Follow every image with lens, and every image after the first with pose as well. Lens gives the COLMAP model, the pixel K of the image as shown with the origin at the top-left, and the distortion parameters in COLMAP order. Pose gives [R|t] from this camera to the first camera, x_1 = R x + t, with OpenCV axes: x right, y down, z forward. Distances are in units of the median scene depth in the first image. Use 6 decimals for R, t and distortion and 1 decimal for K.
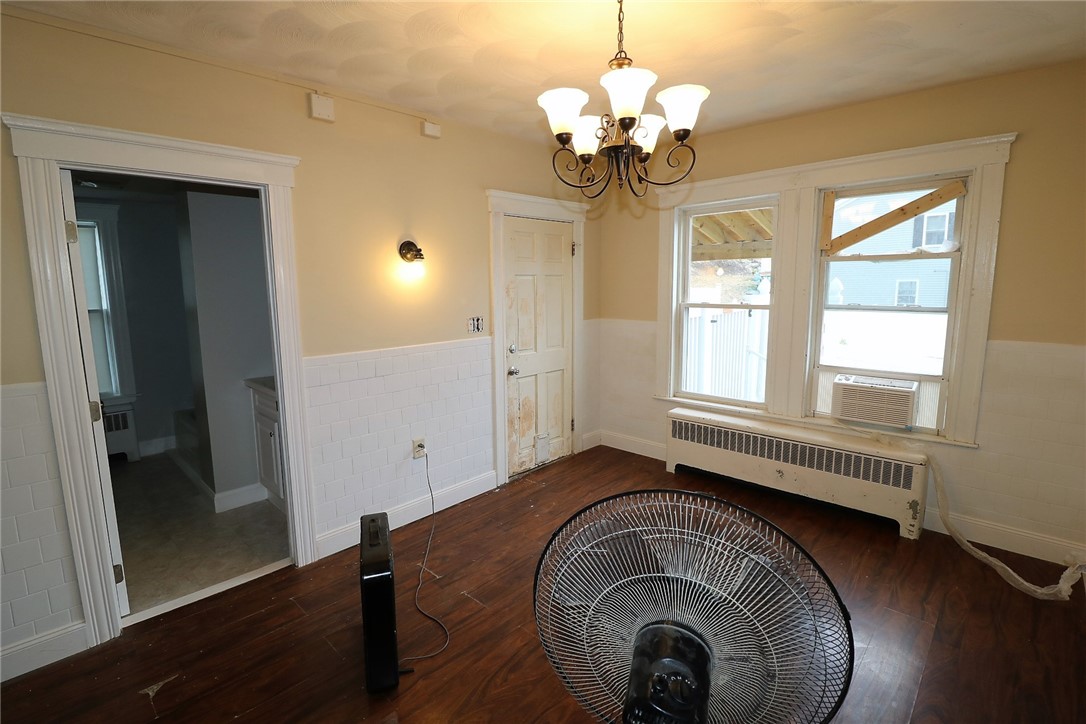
lens RADIAL K [[501.5, 0, 540.5], [0, 501.5, 351.8], [0, 0, 1]] dist [0.004034, -0.015054]
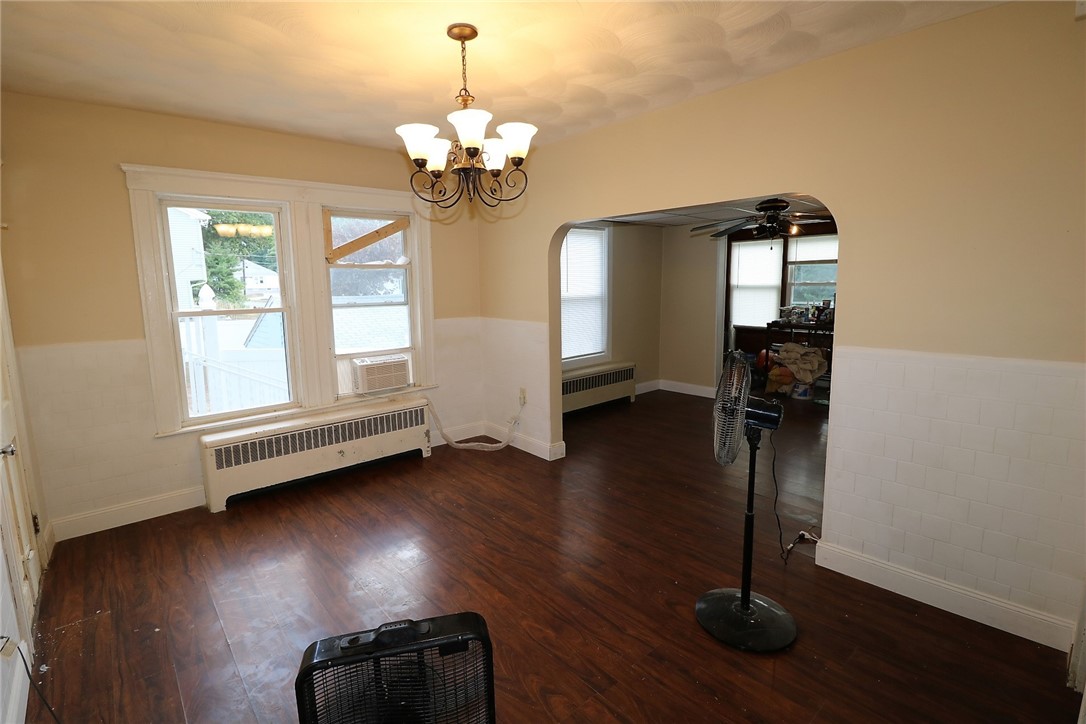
lens RADIAL K [[501.5, 0, 540.5], [0, 501.5, 351.8], [0, 0, 1]] dist [0.004034, -0.015054]
pose [[0.088448, -0.129608, 0.987613, -0.567987], [0.146426, 0.982419, 0.115813, -0.048334], [-0.985260, 0.134369, 0.105871, 0.399069]]
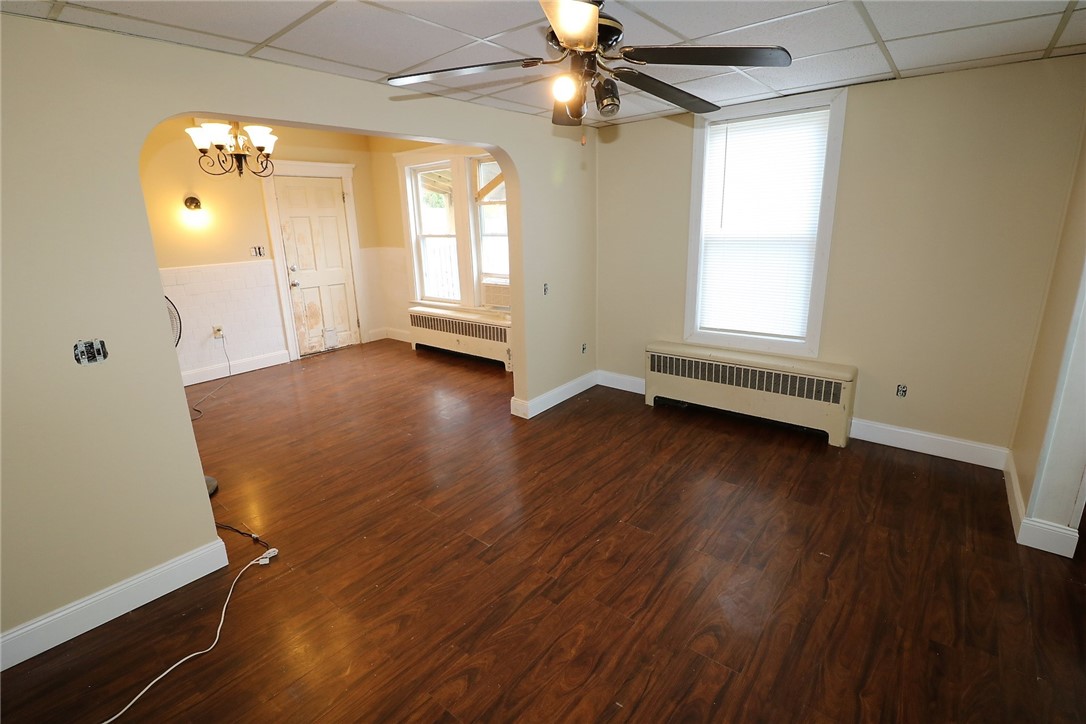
lens RADIAL K [[499.6, 0, 542.8], [0, 499.6, 353.1], [0, 0, 1]] dist [-0.002847, -0.014530]
pose [[0.997164, -0.036130, 0.066021, 0.633747], [0.027274, 0.991082, 0.130431, 0.077433], [-0.070145, -0.128260, 0.989257, -0.593654]]
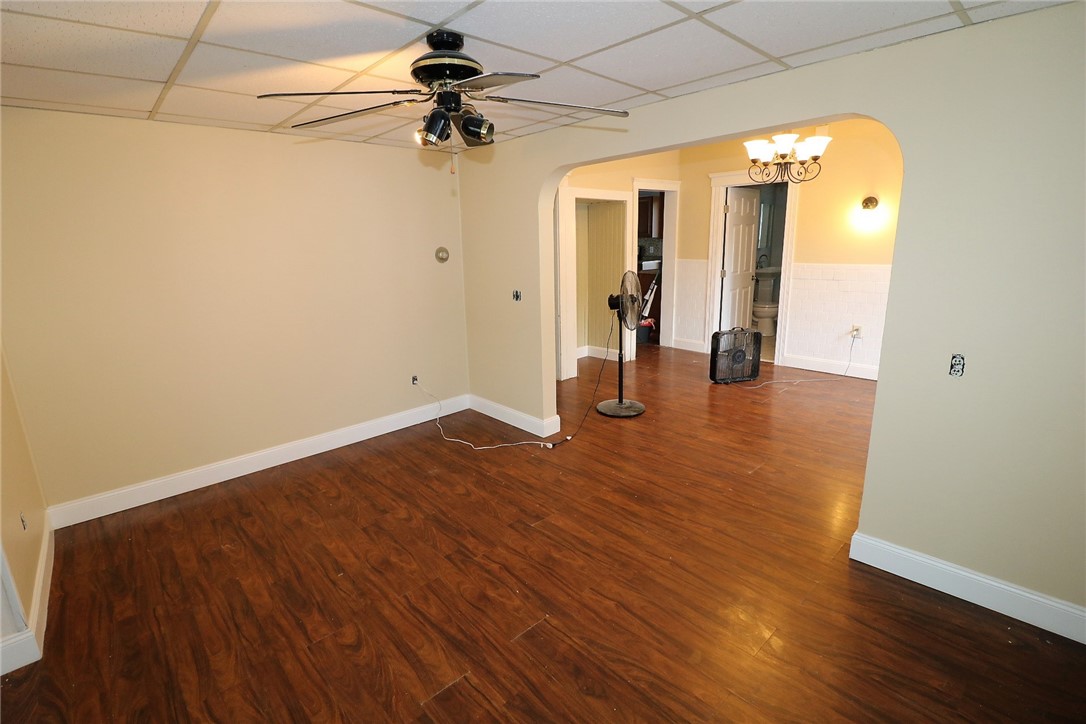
lens RADIAL K [[501.5, 0, 540.5], [0, 501.5, 351.8], [0, 0, 1]] dist [0.004034, -0.015054]
pose [[-0.067407, 0.235795, -0.969462, 1.298693], [-0.102708, 0.964870, 0.241820, -0.024061], [0.992425, 0.115872, -0.040821, 0.082065]]
